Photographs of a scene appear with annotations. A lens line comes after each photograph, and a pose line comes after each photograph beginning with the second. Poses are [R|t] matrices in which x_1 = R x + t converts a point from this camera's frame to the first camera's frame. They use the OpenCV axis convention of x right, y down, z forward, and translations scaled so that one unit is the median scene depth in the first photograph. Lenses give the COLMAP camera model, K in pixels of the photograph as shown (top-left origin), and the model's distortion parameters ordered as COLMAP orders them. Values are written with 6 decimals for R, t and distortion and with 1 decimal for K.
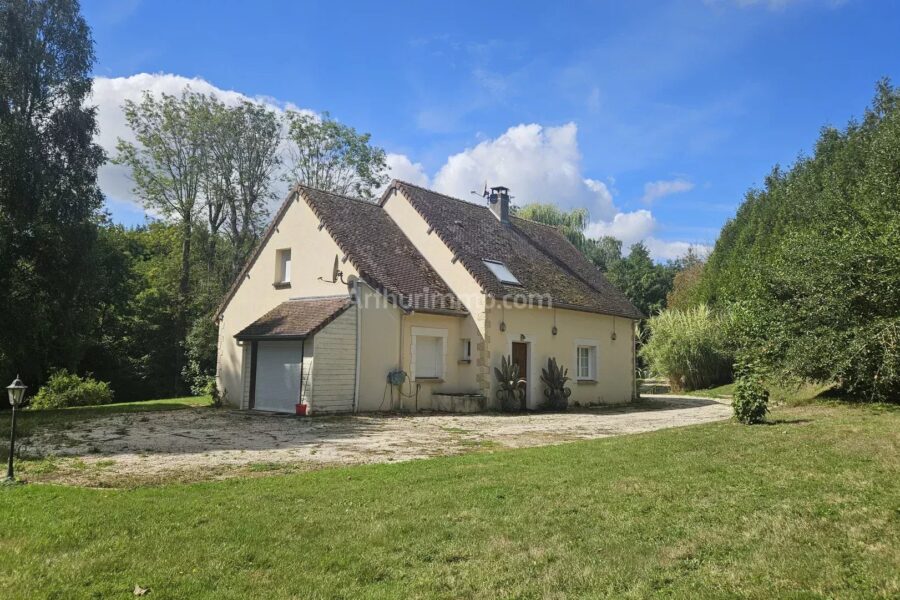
lens RADIAL K [[714.8, 0, 446.7], [0, 714.8, 312.3], [0, 0, 1]] dist [0.078034, -0.067782]
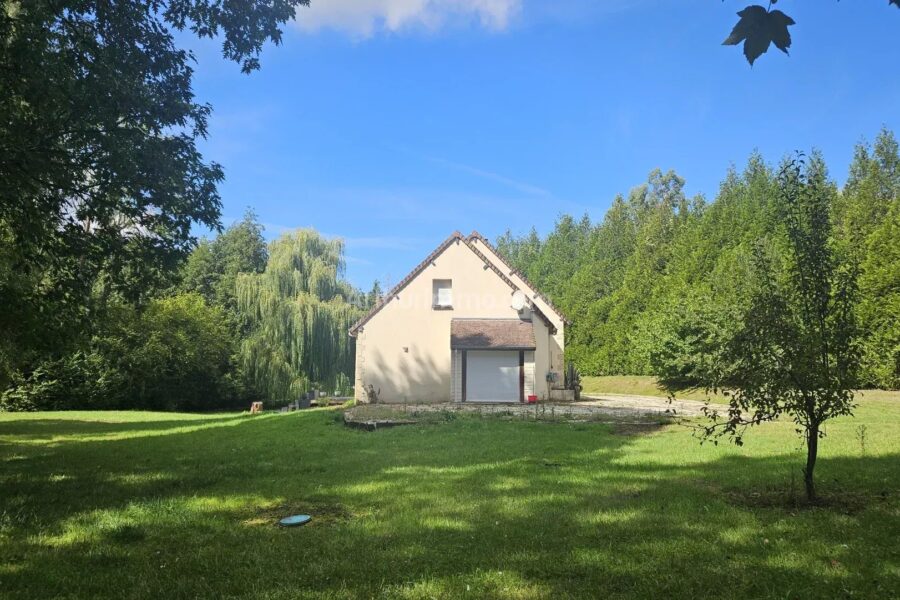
lens RADIAL K [[733.2, 0, 450.3], [0, 733.2, 310.5], [0, 0, 1]] dist [0.082295, -0.002215]
pose [[0.773375, 0.052217, 0.631794, -0.996167], [-0.040188, 0.998636, -0.033342, 0.010535], [-0.632673, 0.000395, 0.774419, -0.030387]]
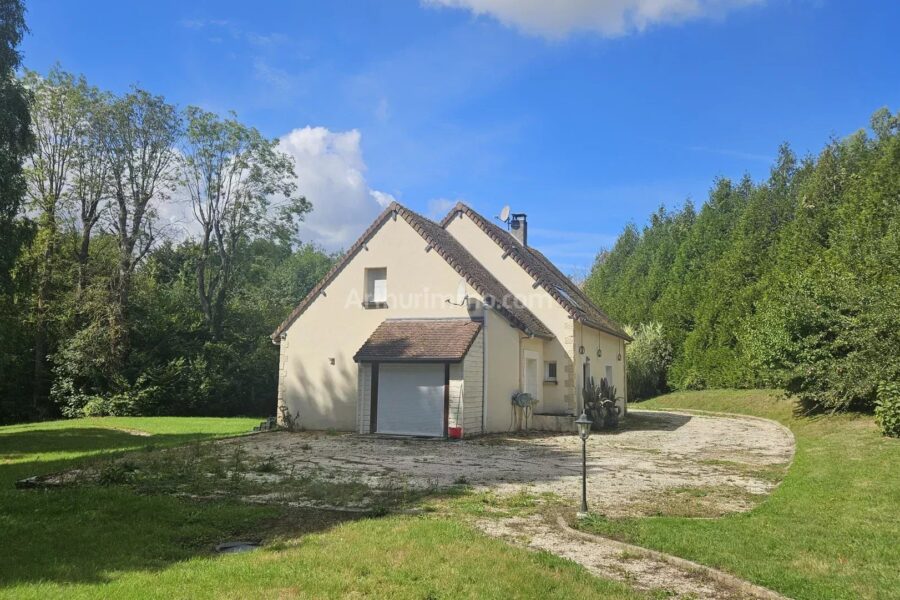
lens RADIAL K [[733.2, 0, 450.3], [0, 733.2, 310.5], [0, 0, 1]] dist [0.082295, -0.002215]
pose [[0.951133, 0.026049, 0.307681, -0.416138], [-0.021366, 0.999599, -0.018579, -0.013077], [-0.308042, 0.011097, 0.951308, 0.014306]]
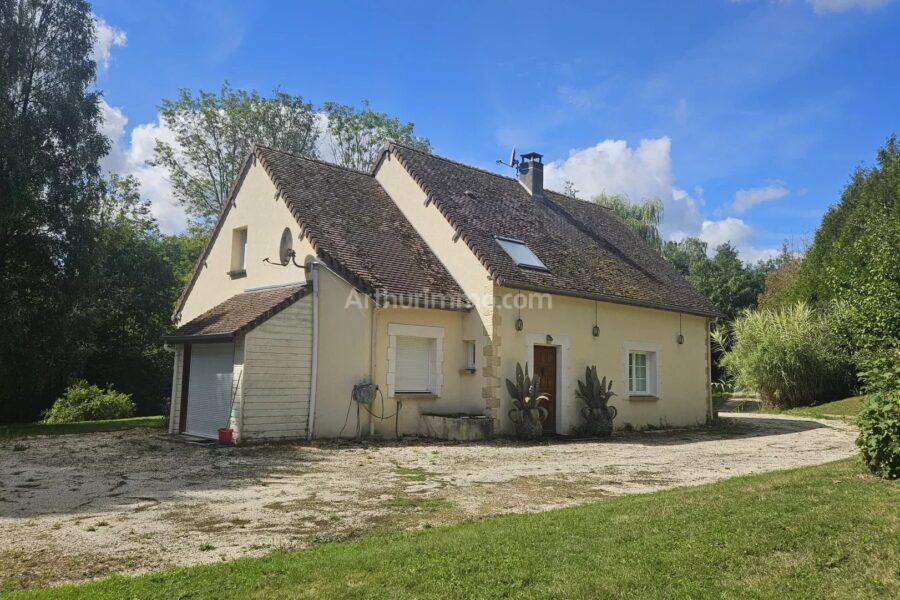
lens RADIAL K [[714.8, 0, 446.7], [0, 714.8, 312.3], [0, 0, 1]] dist [0.078034, -0.067782]
pose [[0.993599, -0.008989, -0.112605, 0.081468], [0.007122, 0.999831, -0.016966, 0.018469], [0.112738, 0.016055, 0.993495, 0.231420]]
